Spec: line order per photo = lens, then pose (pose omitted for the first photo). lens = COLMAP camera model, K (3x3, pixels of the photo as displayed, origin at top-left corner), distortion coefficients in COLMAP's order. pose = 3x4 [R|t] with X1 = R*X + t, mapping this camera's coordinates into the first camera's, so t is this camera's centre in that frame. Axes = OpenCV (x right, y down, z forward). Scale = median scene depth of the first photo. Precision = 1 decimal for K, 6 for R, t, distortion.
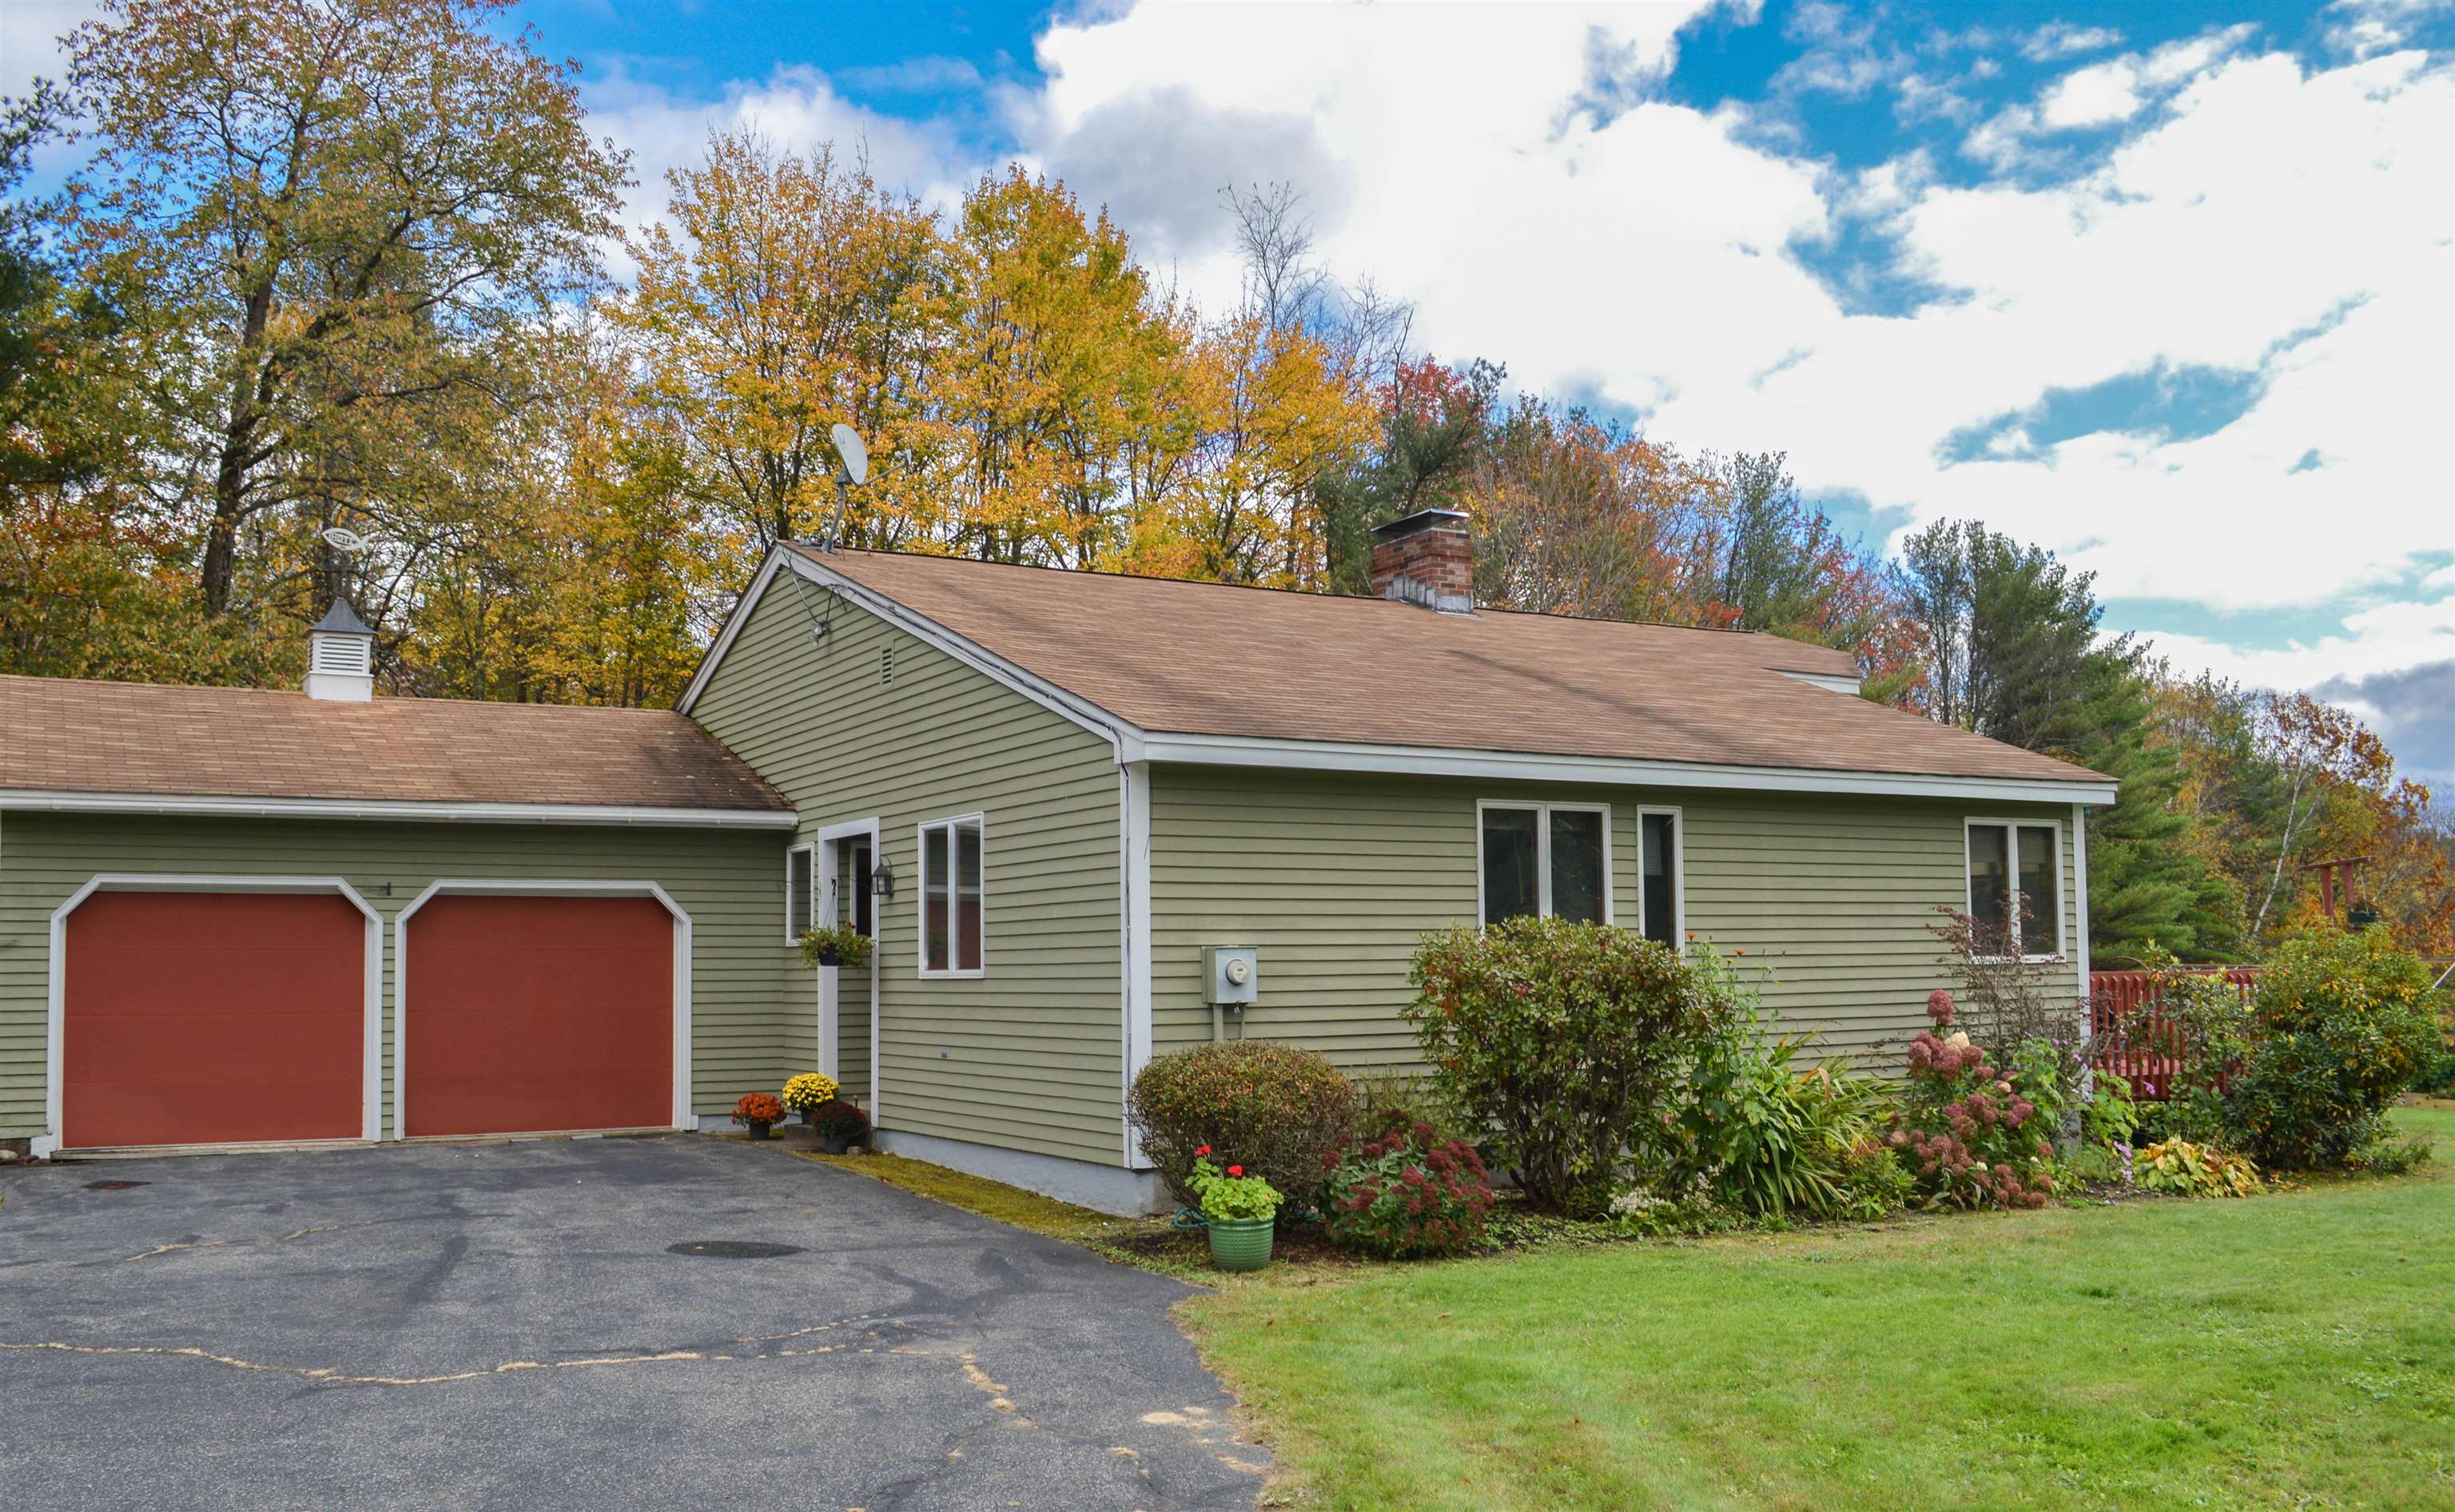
lens RADIAL K [[2066.7, 0, 1163.9], [0, 2066.7, 801.4], [0, 0, 1]] dist [-0.061424, 0.003958]
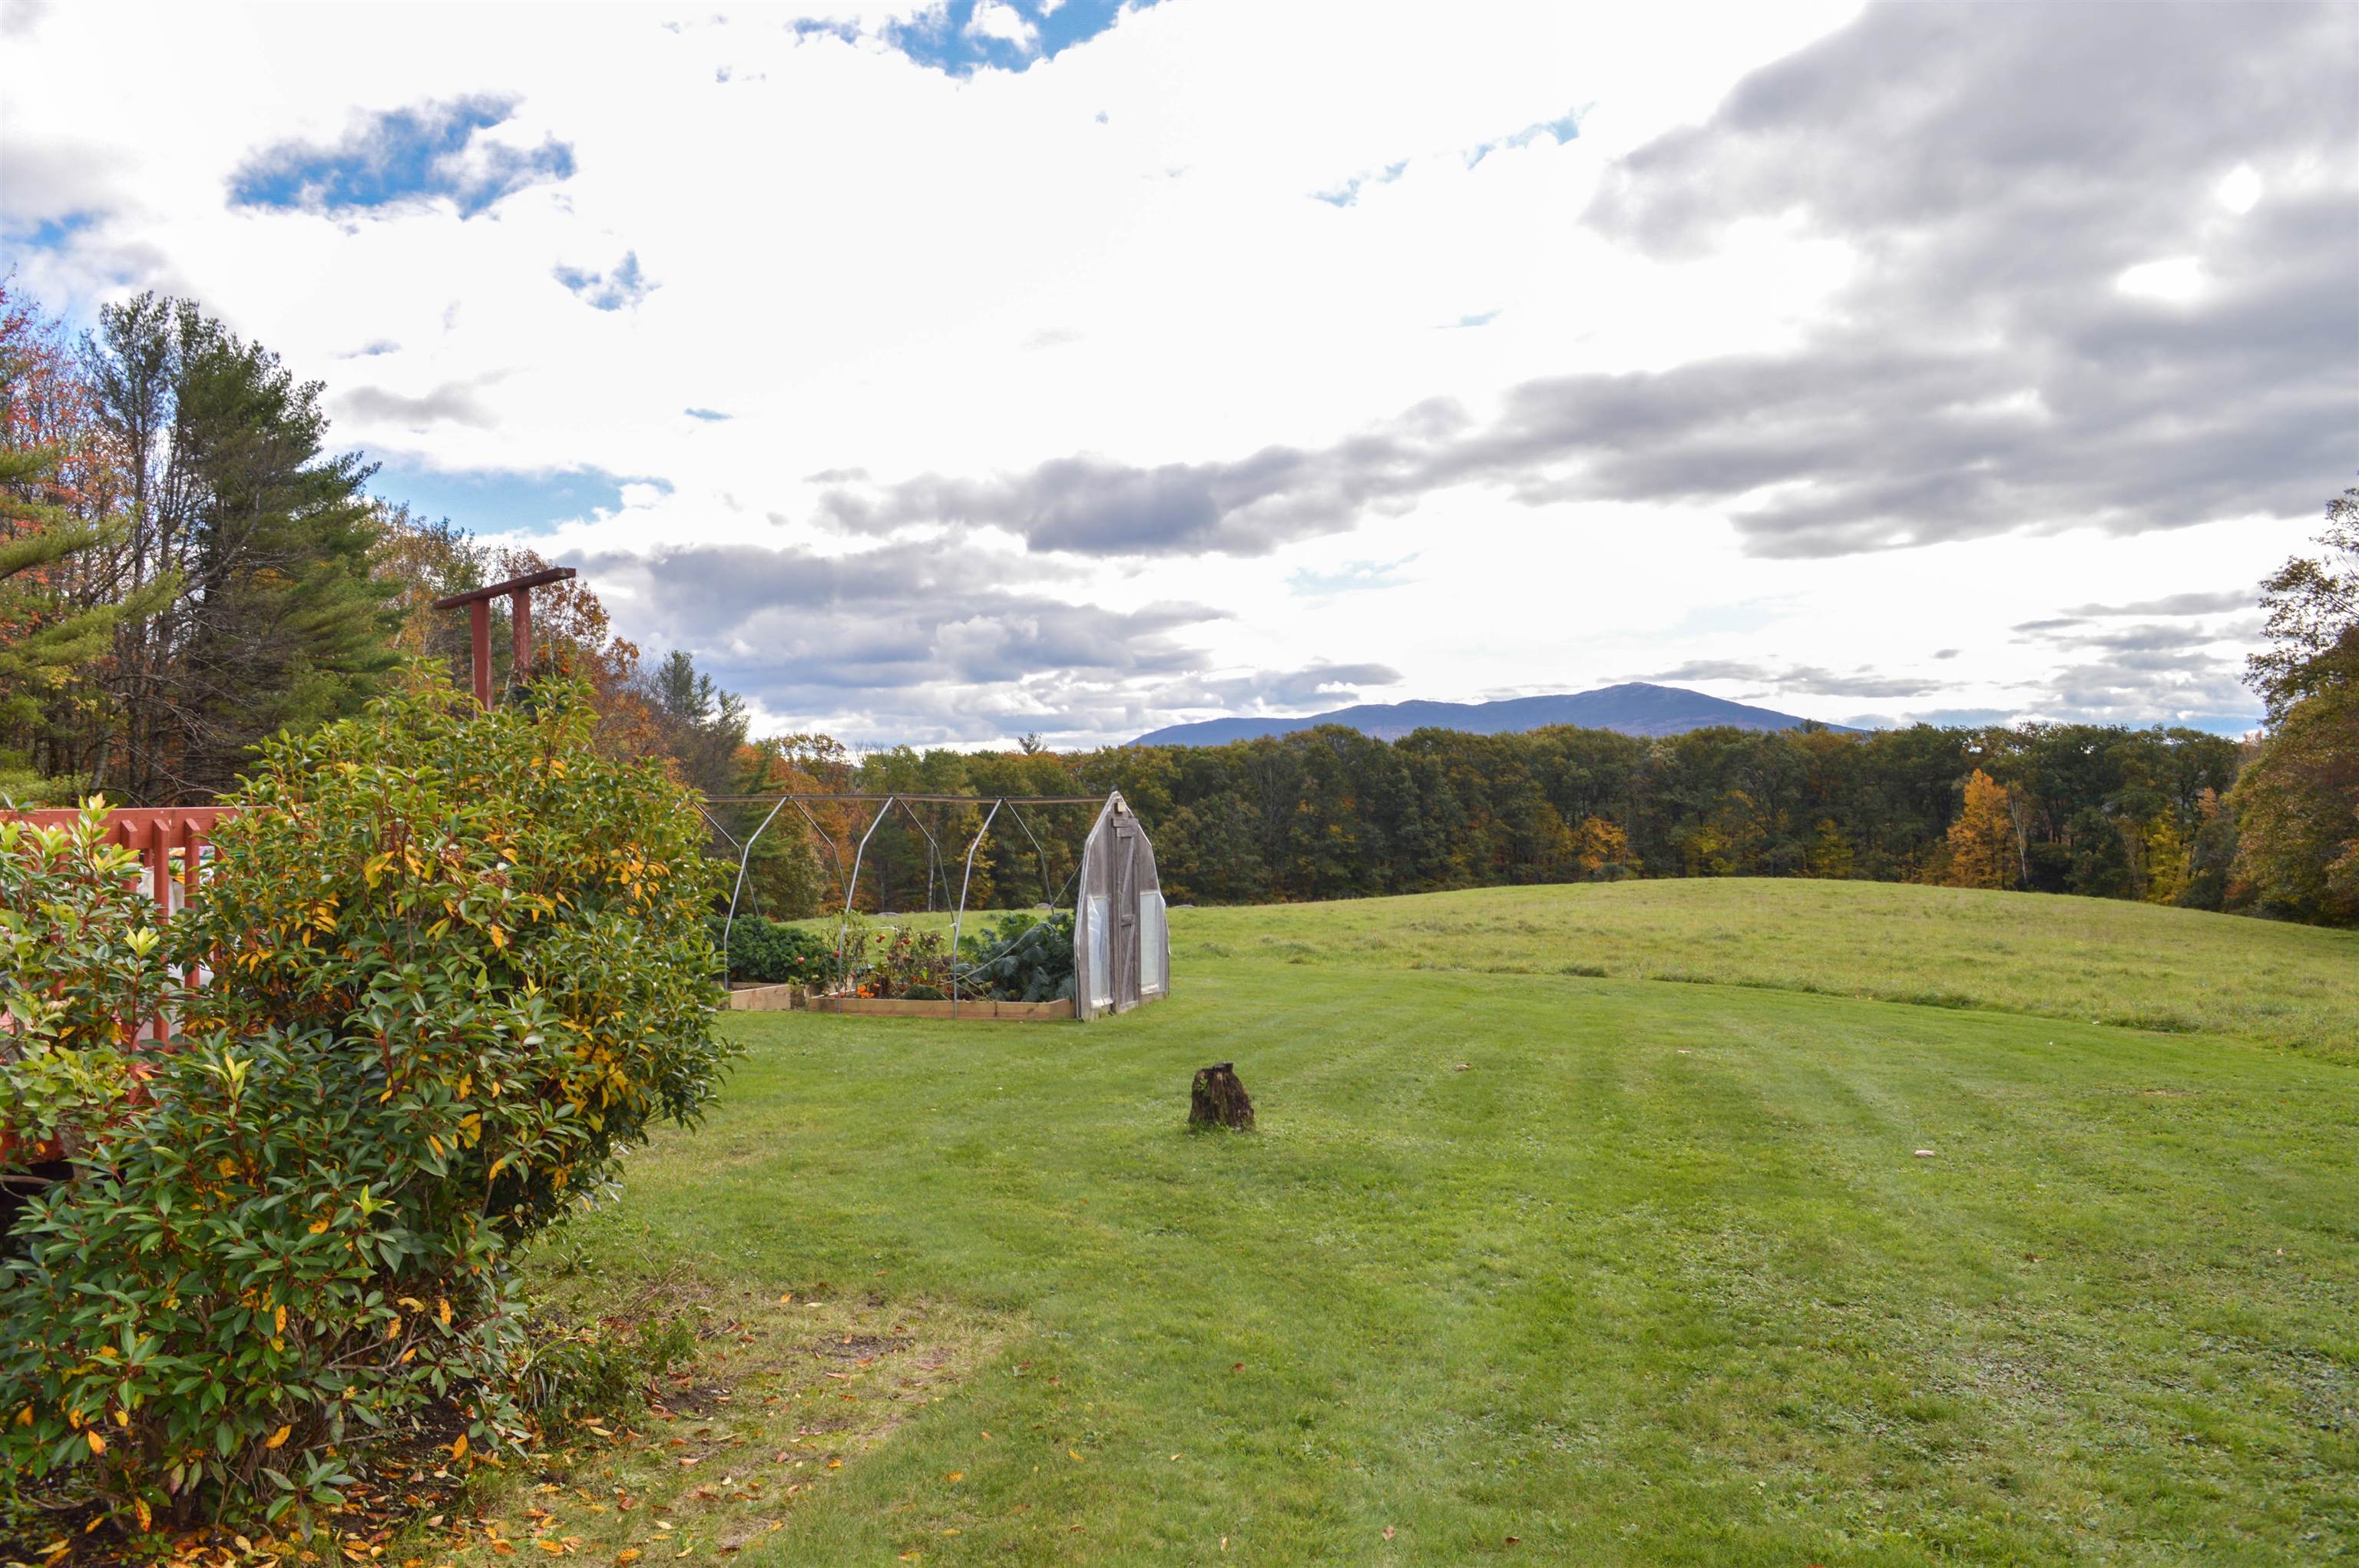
lens RADIAL K [[1907.2, 0, 1179.5], [0, 1907.2, 784.0], [0, 0, 1]] dist [-0.024689, -0.110011]
pose [[0.667437, 0.003086, 0.744660, 0.090416], [-0.051937, 0.997749, 0.042416, 0.012667], [-0.742853, -0.066985, 0.666095, 0.148546]]
